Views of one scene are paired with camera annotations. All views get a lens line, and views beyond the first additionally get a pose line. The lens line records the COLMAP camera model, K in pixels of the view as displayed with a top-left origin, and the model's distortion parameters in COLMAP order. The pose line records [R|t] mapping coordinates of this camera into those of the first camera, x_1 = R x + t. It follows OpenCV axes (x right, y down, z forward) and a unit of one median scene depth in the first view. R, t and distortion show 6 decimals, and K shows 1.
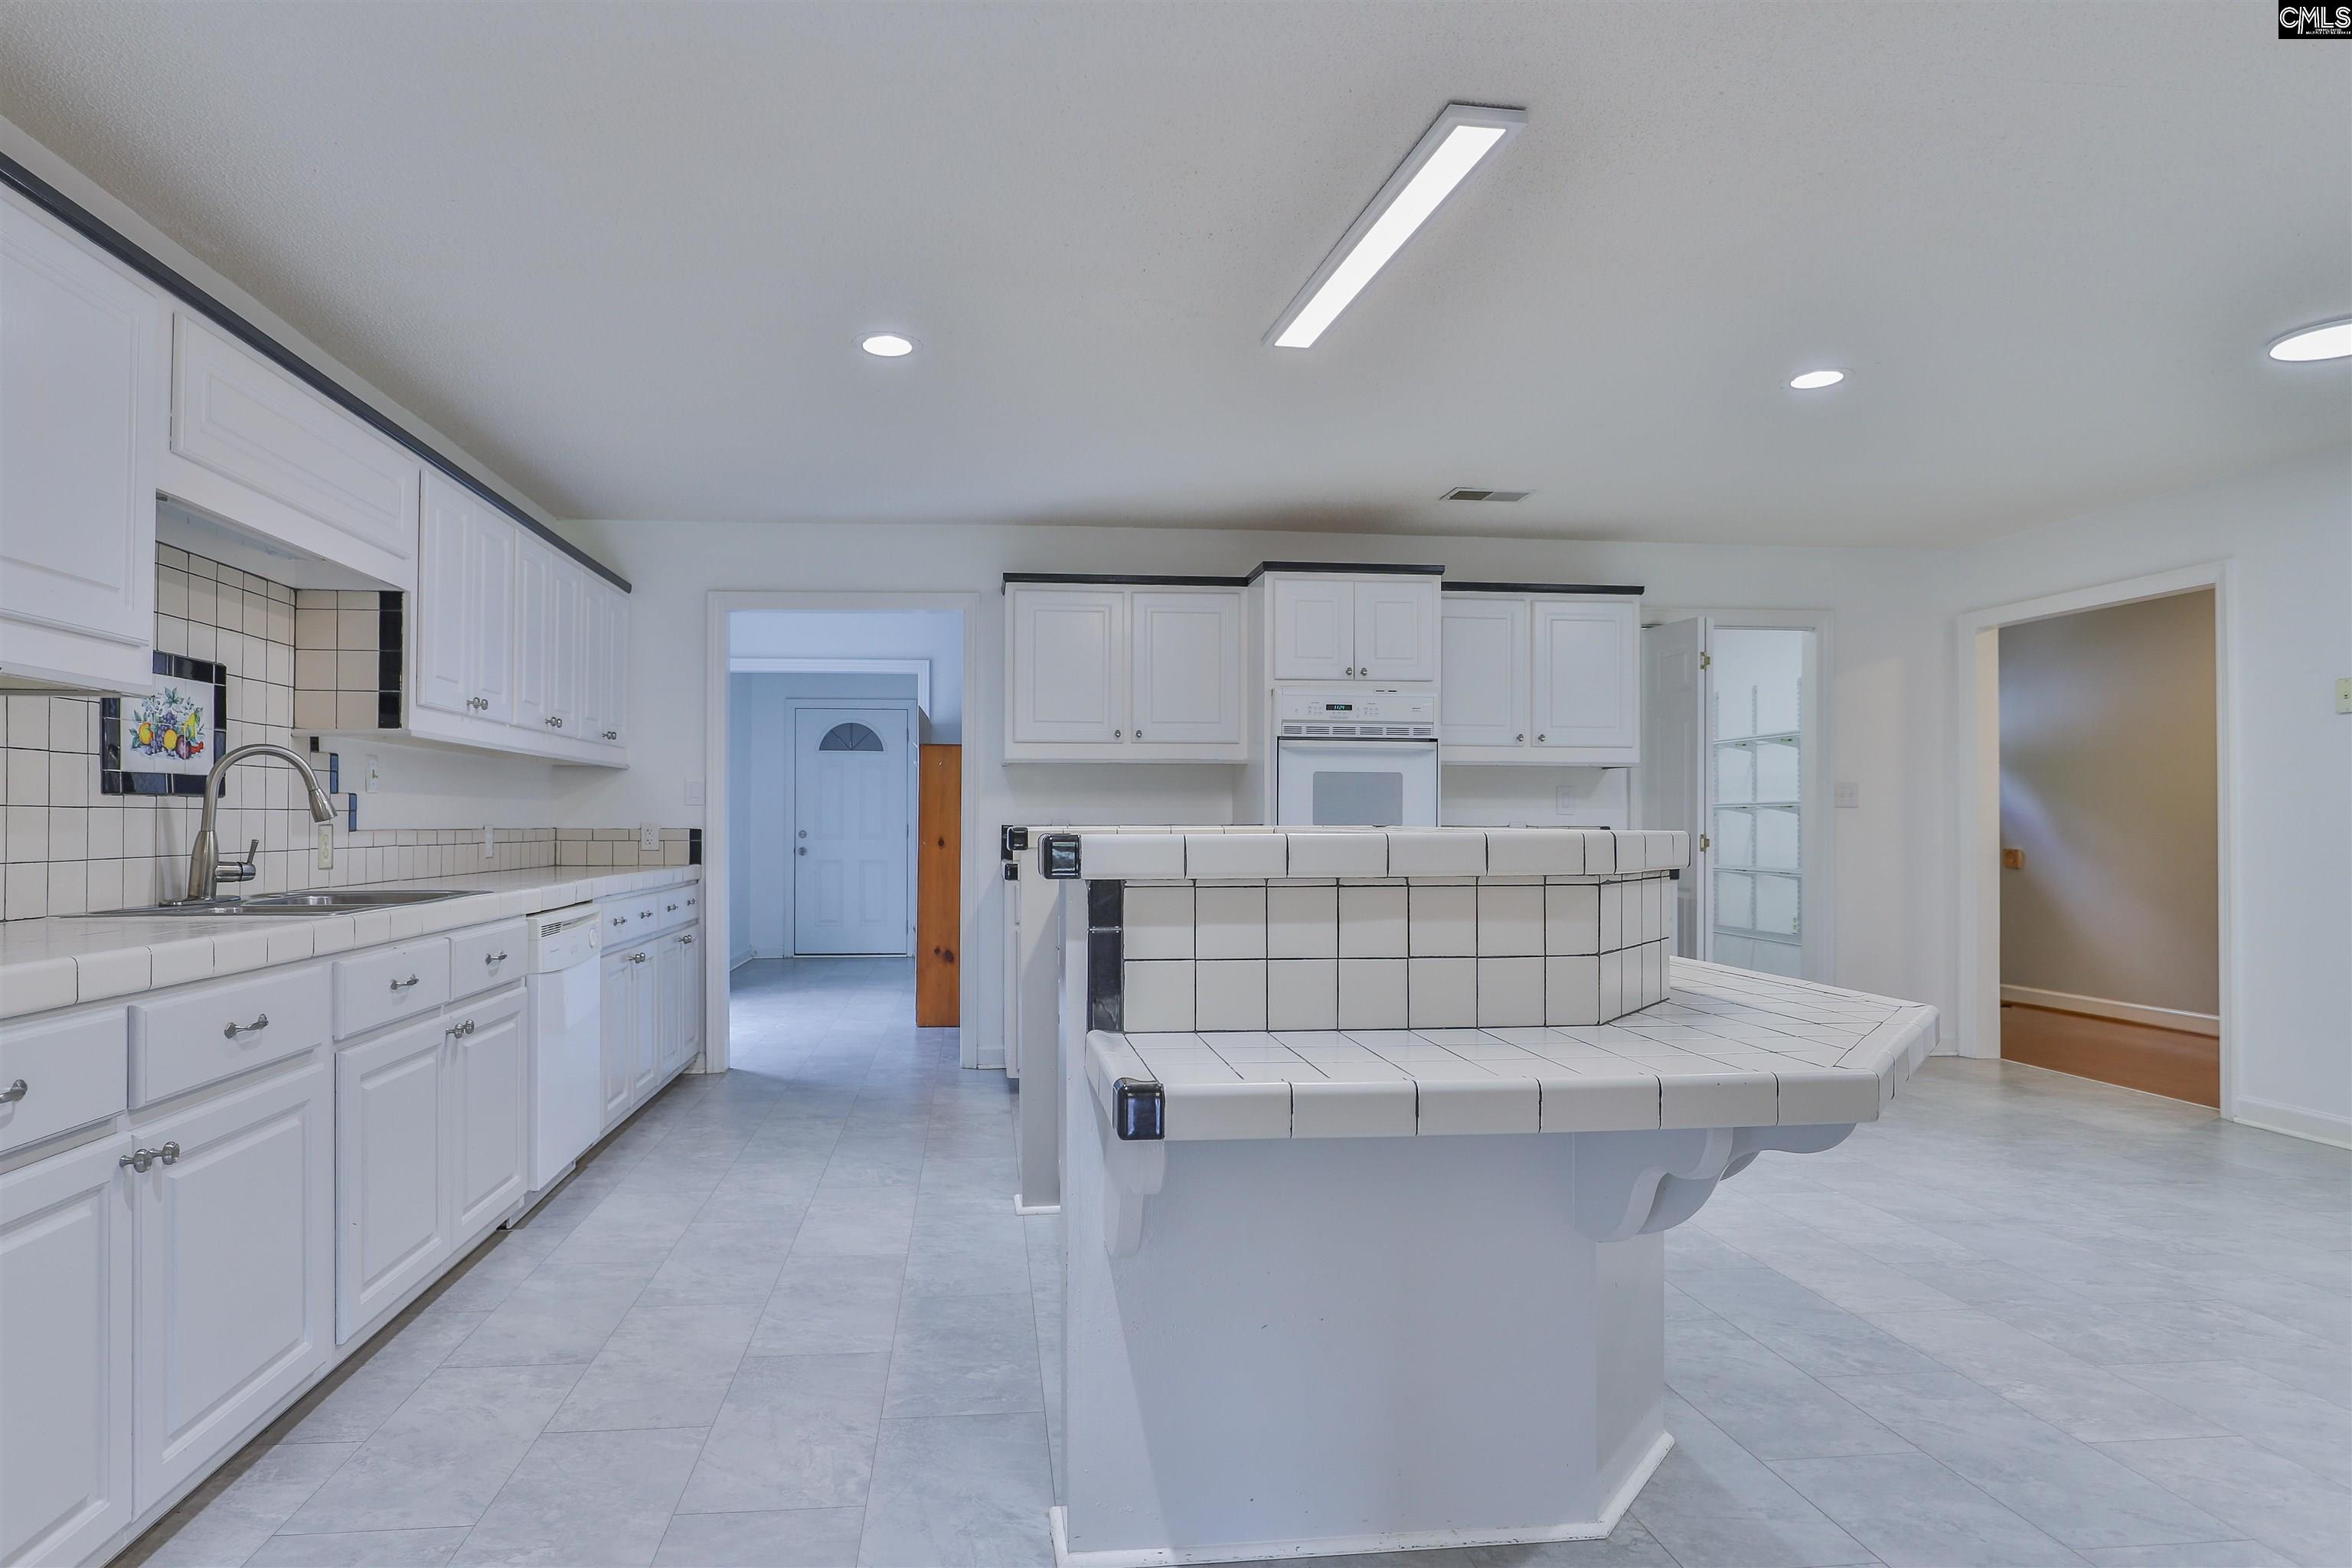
lens RADIAL K [[1265.3, 0, 1097.6], [0, 1265.3, 822.1], [0, 0, 1]] dist [-0.011678, 0.002916]
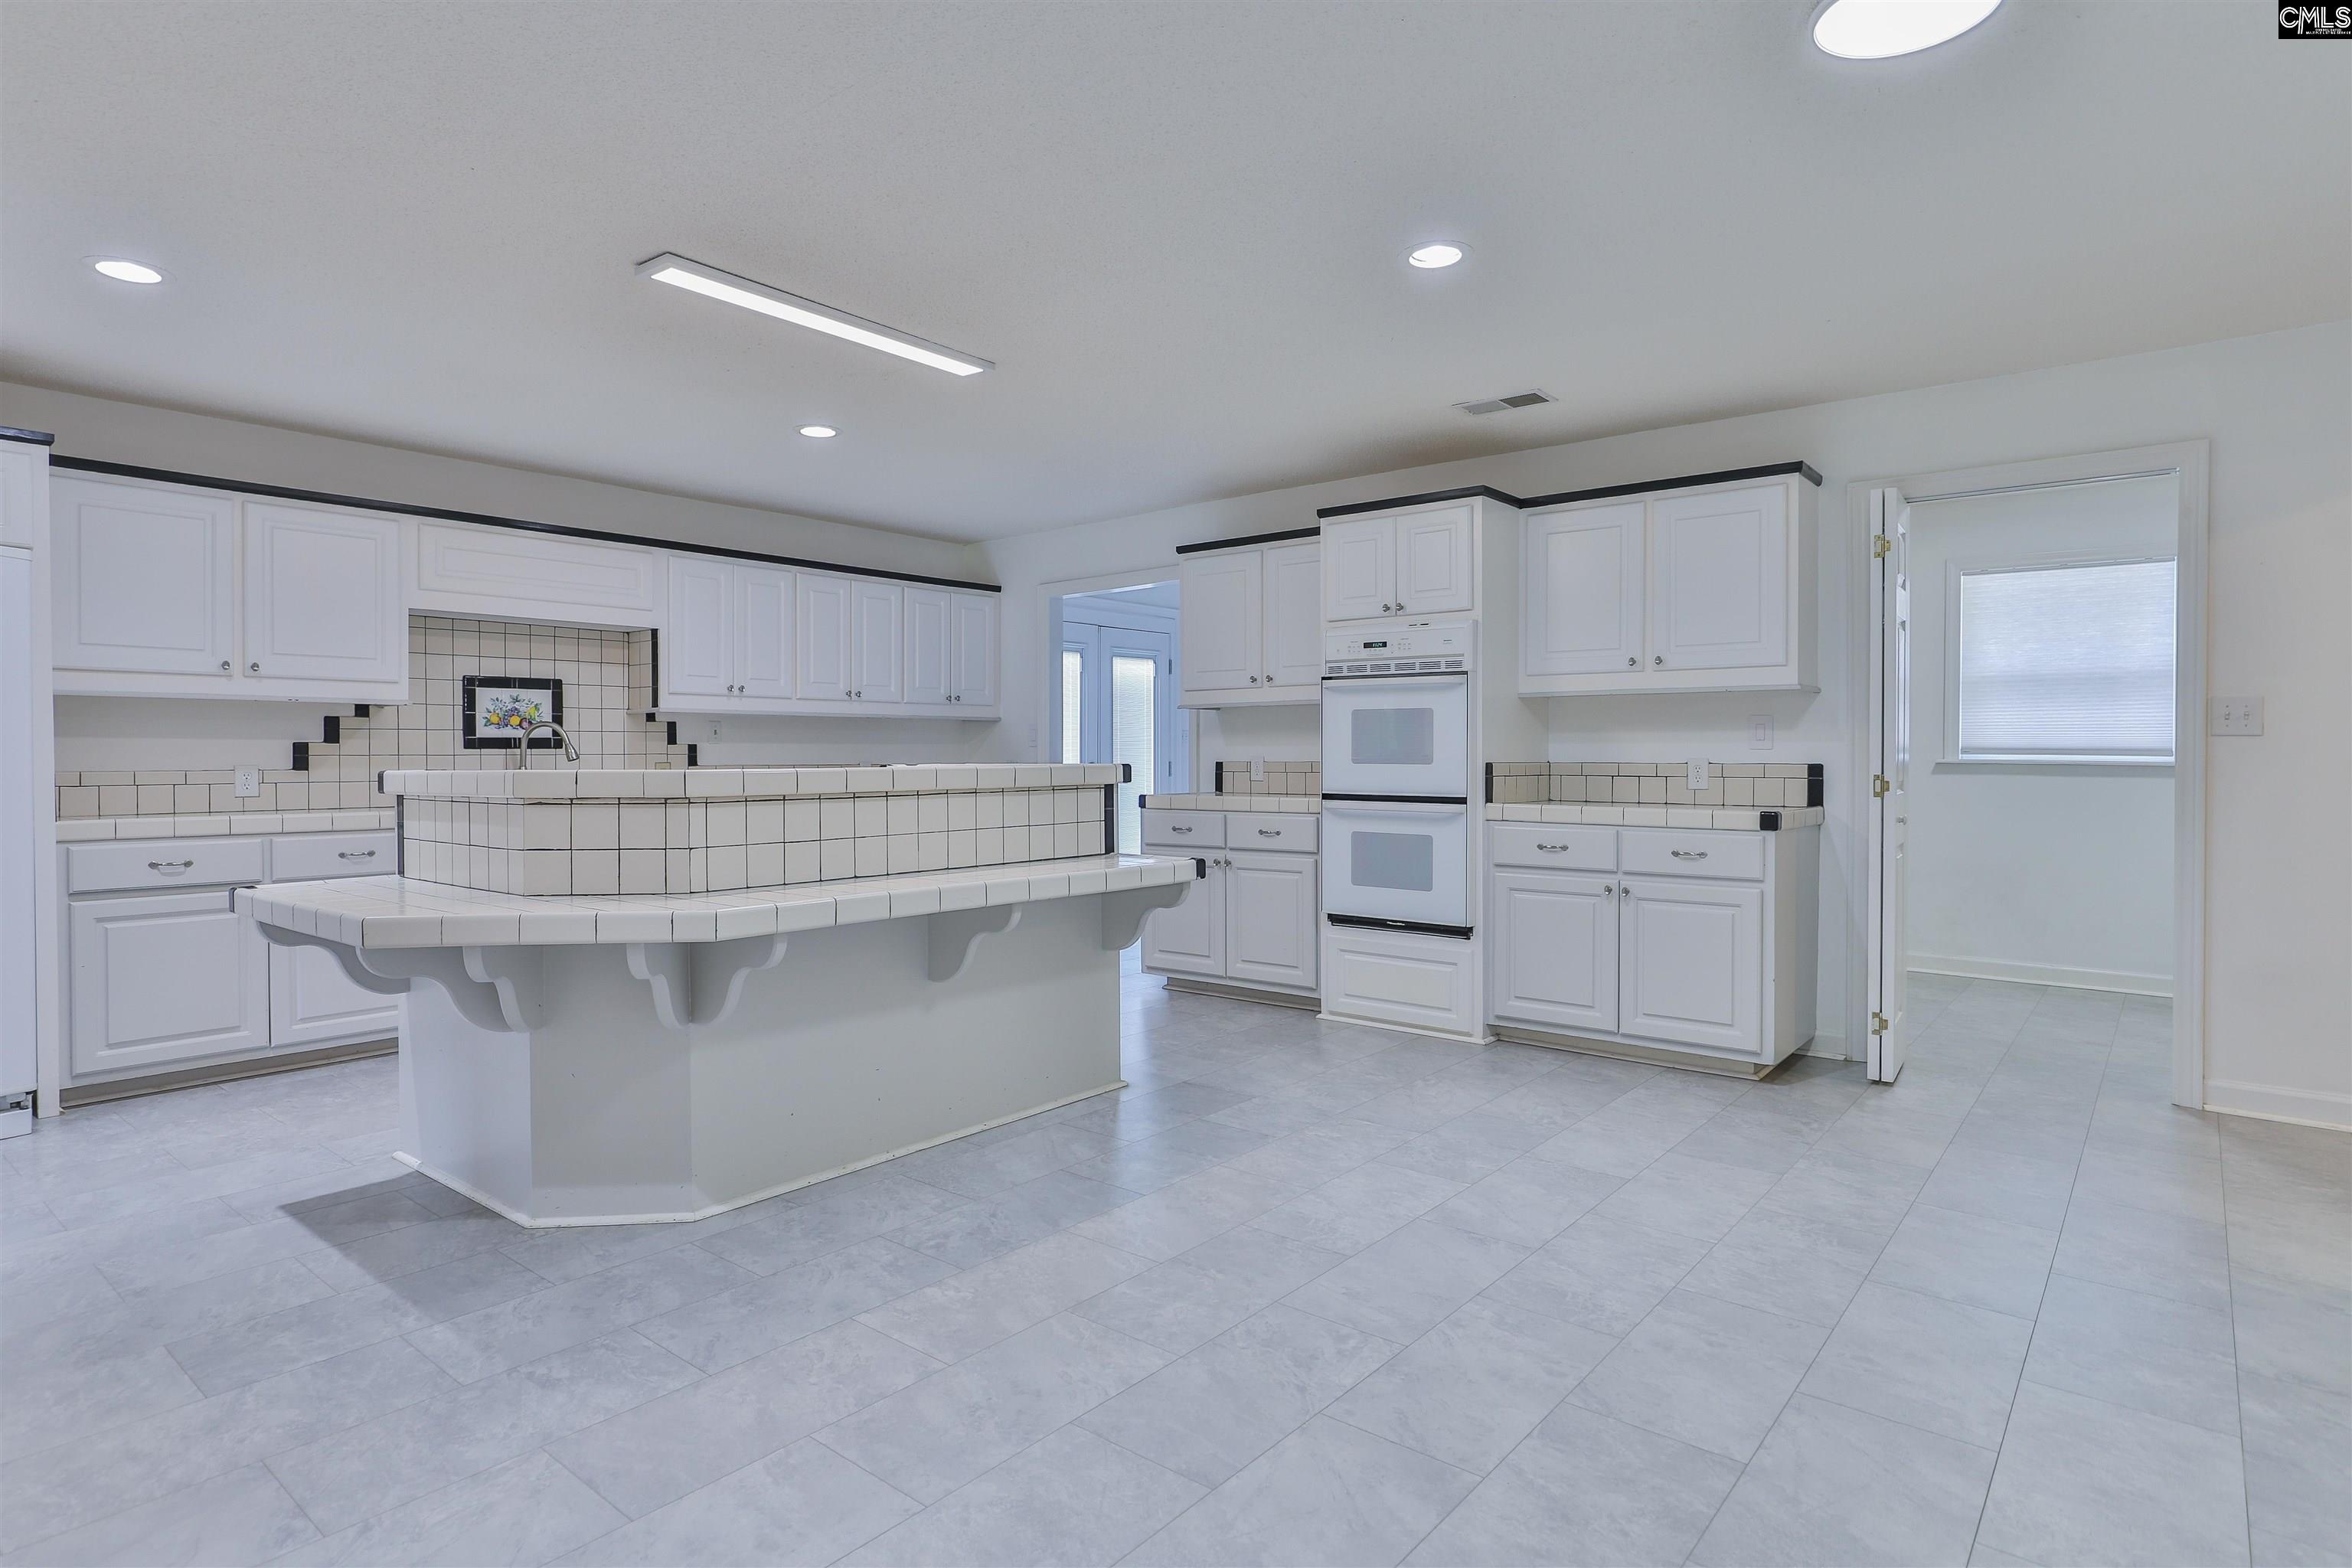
lens RADIAL K [[1265.3, 0, 1202.7], [0, 1265.3, 773.7], [0, 0, 1]] dist [-0.011678, 0.002916]
pose [[0.711792, 0.007855, -0.702346, 1.245187], [0.003317, 0.999889, 0.014544, -0.005582], [0.702382, -0.012682, 0.711687, 0.292784]]
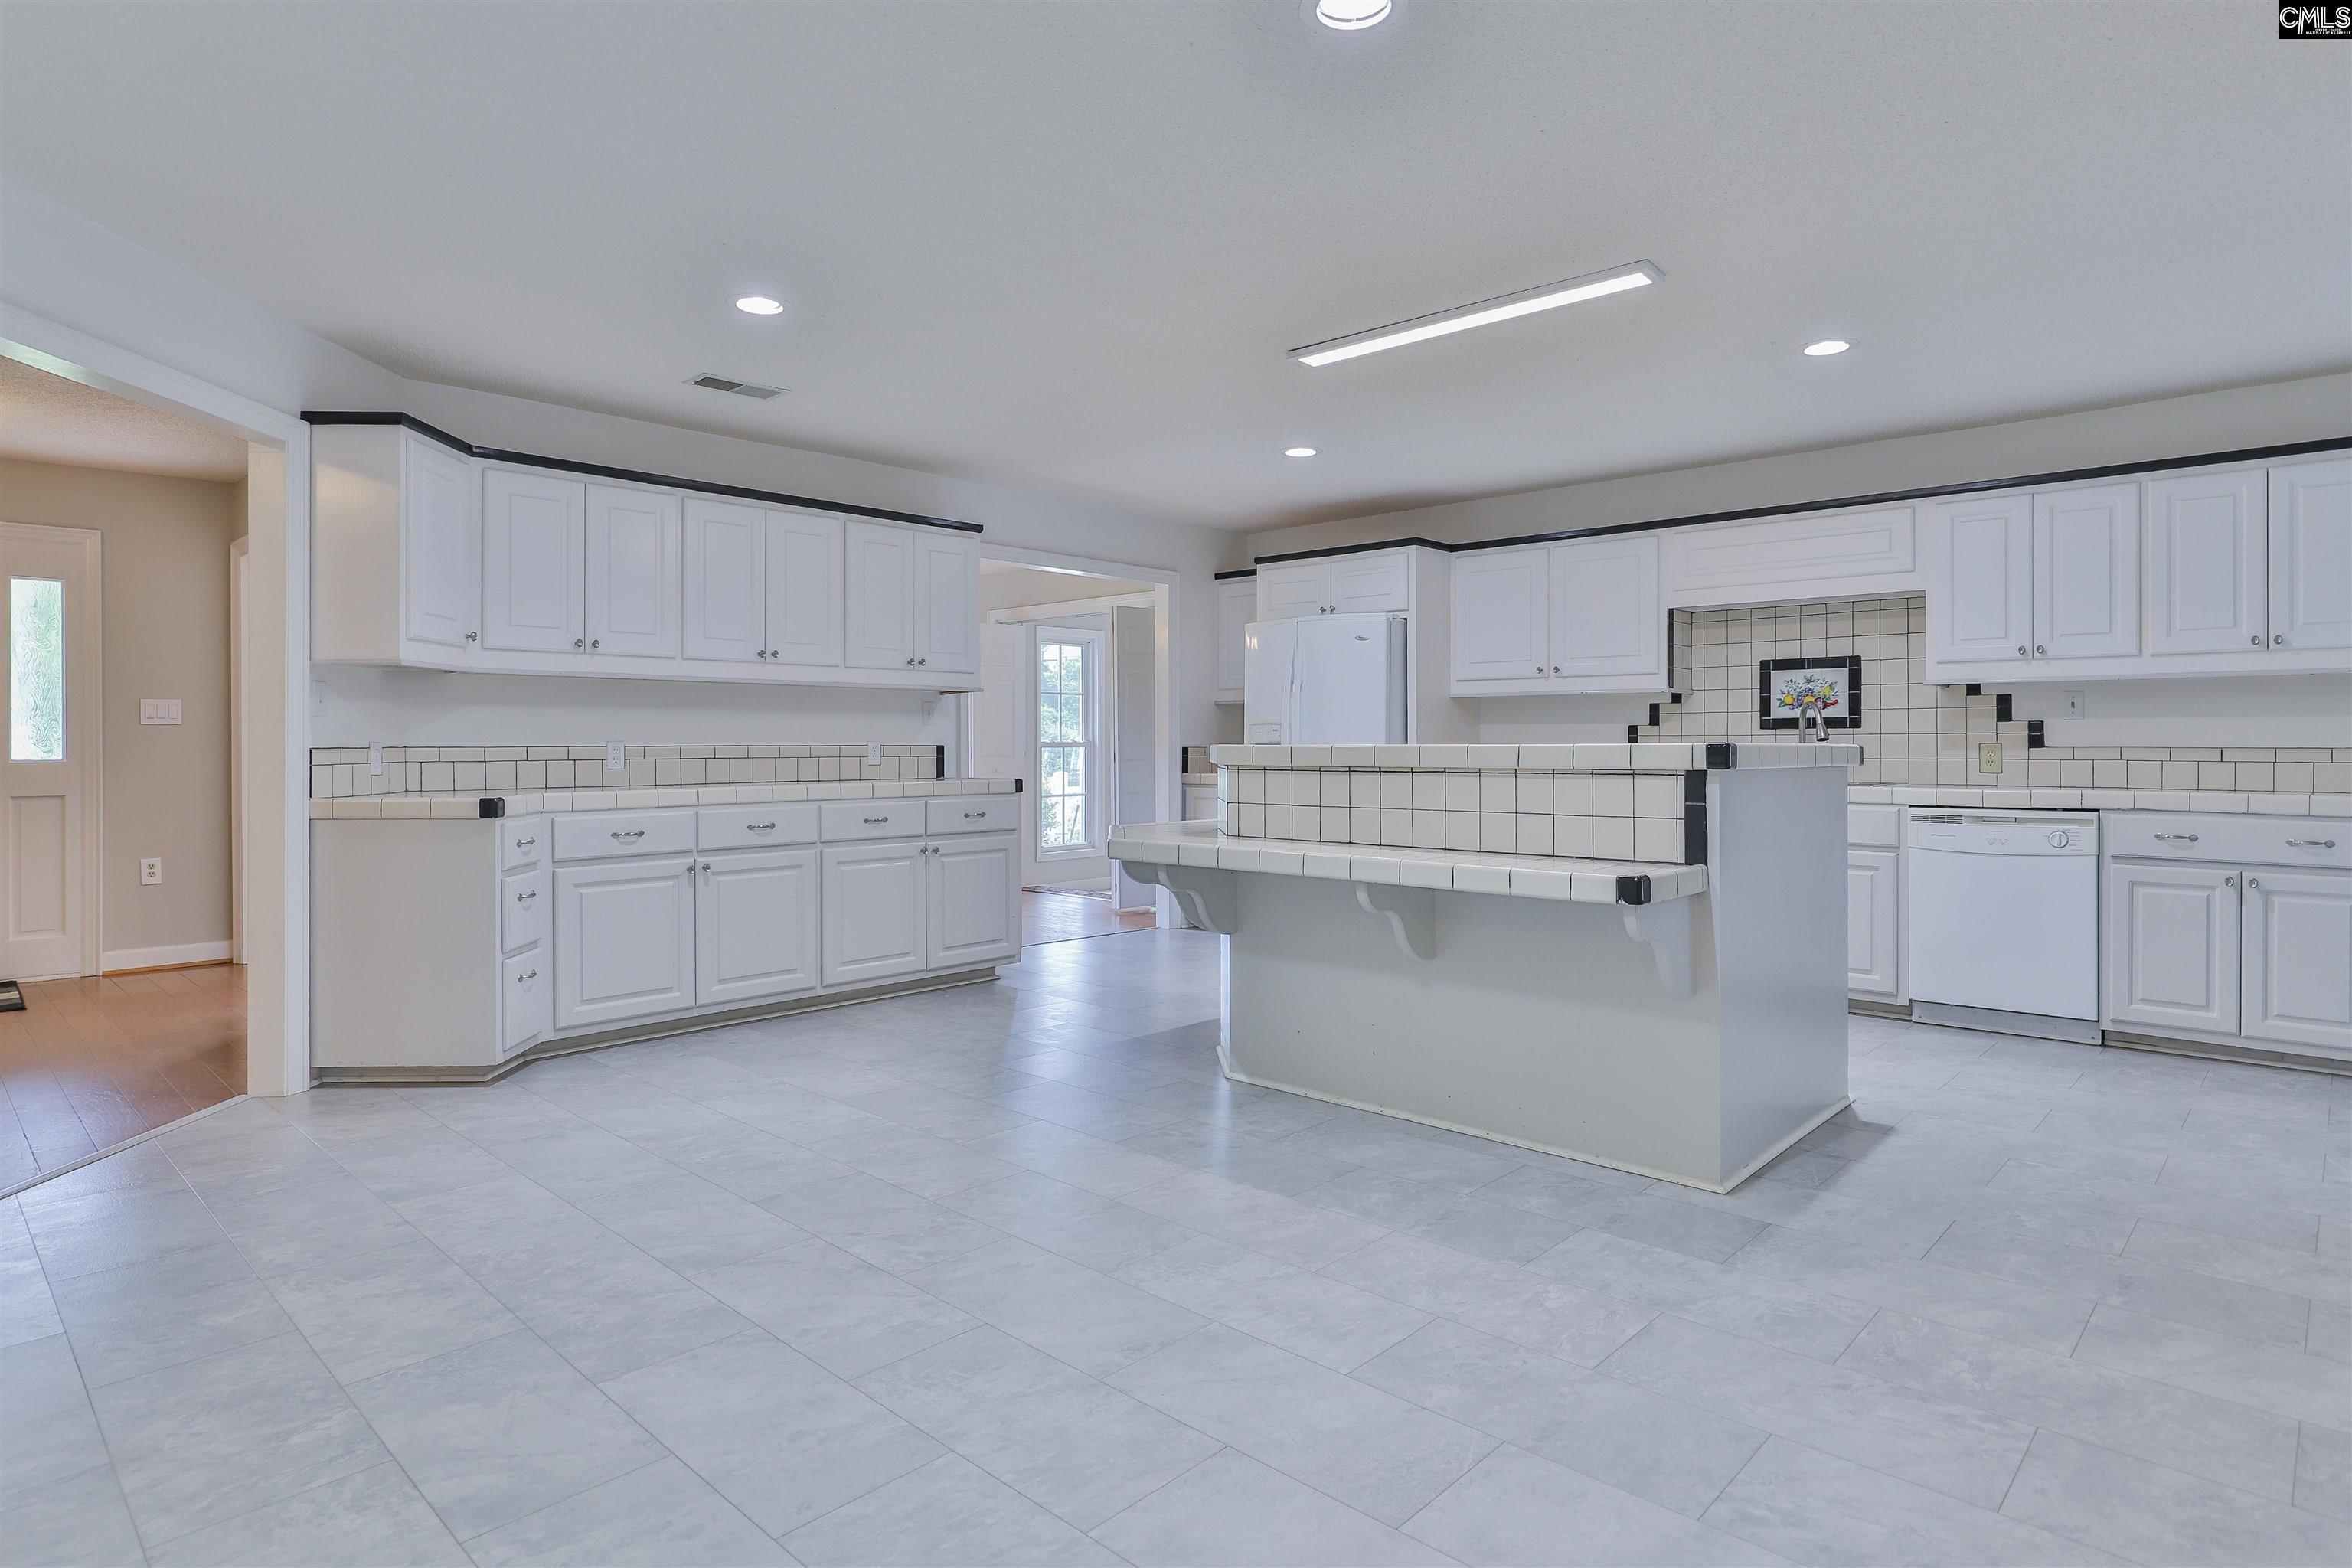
lens RADIAL K [[1265.3, 0, 1105.9], [0, 1265.3, 743.6], [0, 0, 1]] dist [-0.011678, 0.002916]
pose [[-0.782617, -0.000553, -0.622503, 1.207303], [-0.000121, 1.000000, -0.000735, 0.004313], [0.622503, -0.000500, -0.782617, 1.617207]]
